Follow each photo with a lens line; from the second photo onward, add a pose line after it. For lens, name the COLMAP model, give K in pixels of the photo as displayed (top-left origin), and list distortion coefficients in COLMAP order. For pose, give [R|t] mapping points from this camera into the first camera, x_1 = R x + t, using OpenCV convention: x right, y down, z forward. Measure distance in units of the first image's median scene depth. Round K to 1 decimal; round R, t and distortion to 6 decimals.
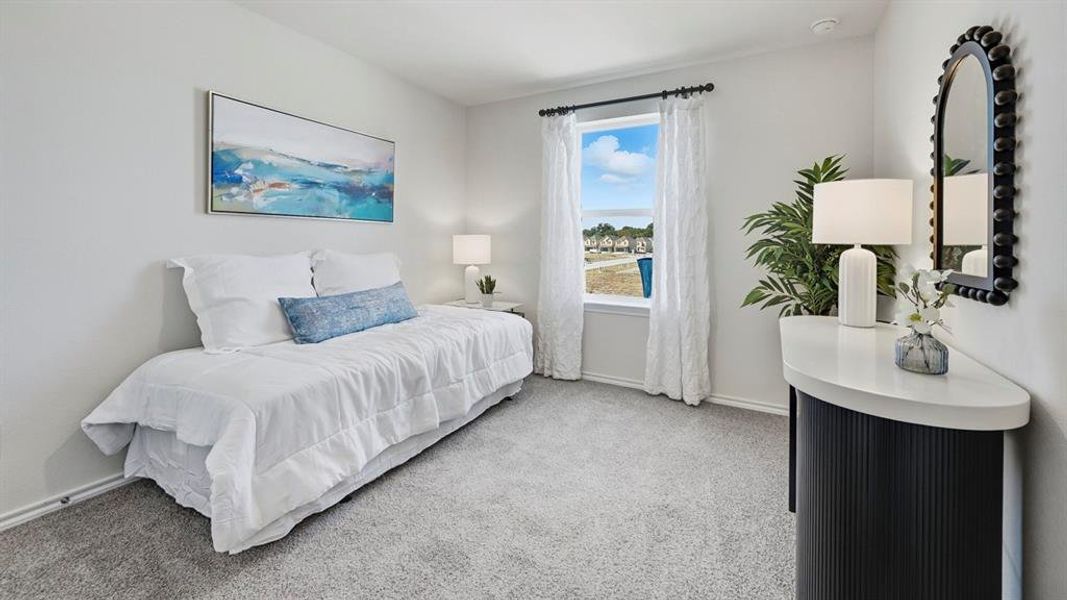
lens RADIAL K [[427.1, 0, 536.0], [0, 427.1, 242.2], [0, 0, 1]] dist [-0.000846, -0.000120]
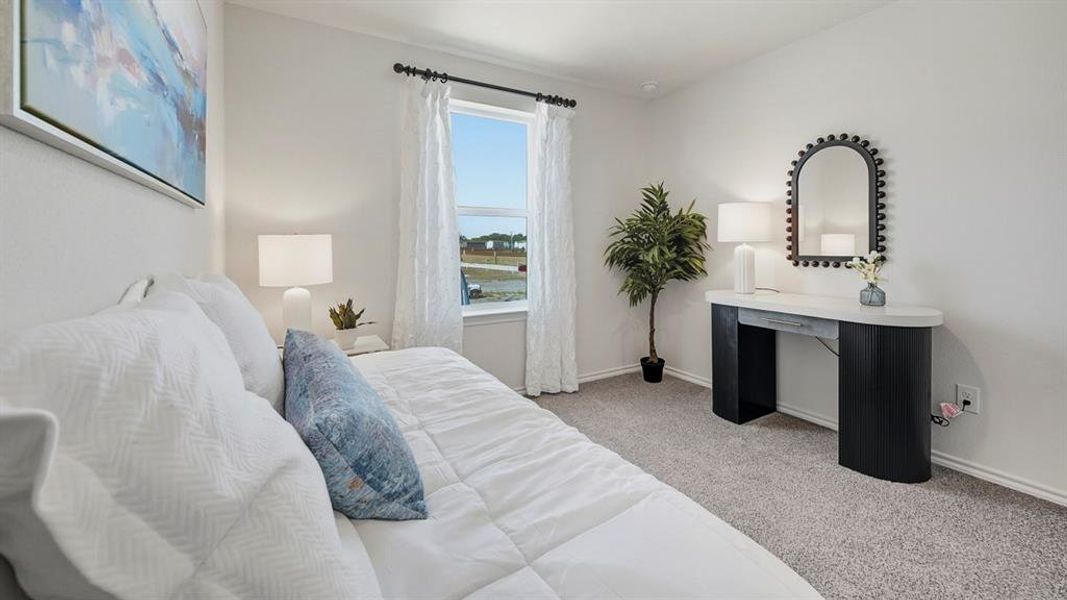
lens RADIAL K [[427.1, 0, 536.0], [0, 427.1, 242.2], [0, 0, 1]] dist [-0.000846, -0.000120]
pose [[0.505608, -0.009411, 0.862712, -0.613536], [0.011175, 0.999928, 0.004359, -0.005784], [-0.862691, 0.007437, 0.505677, 0.525144]]
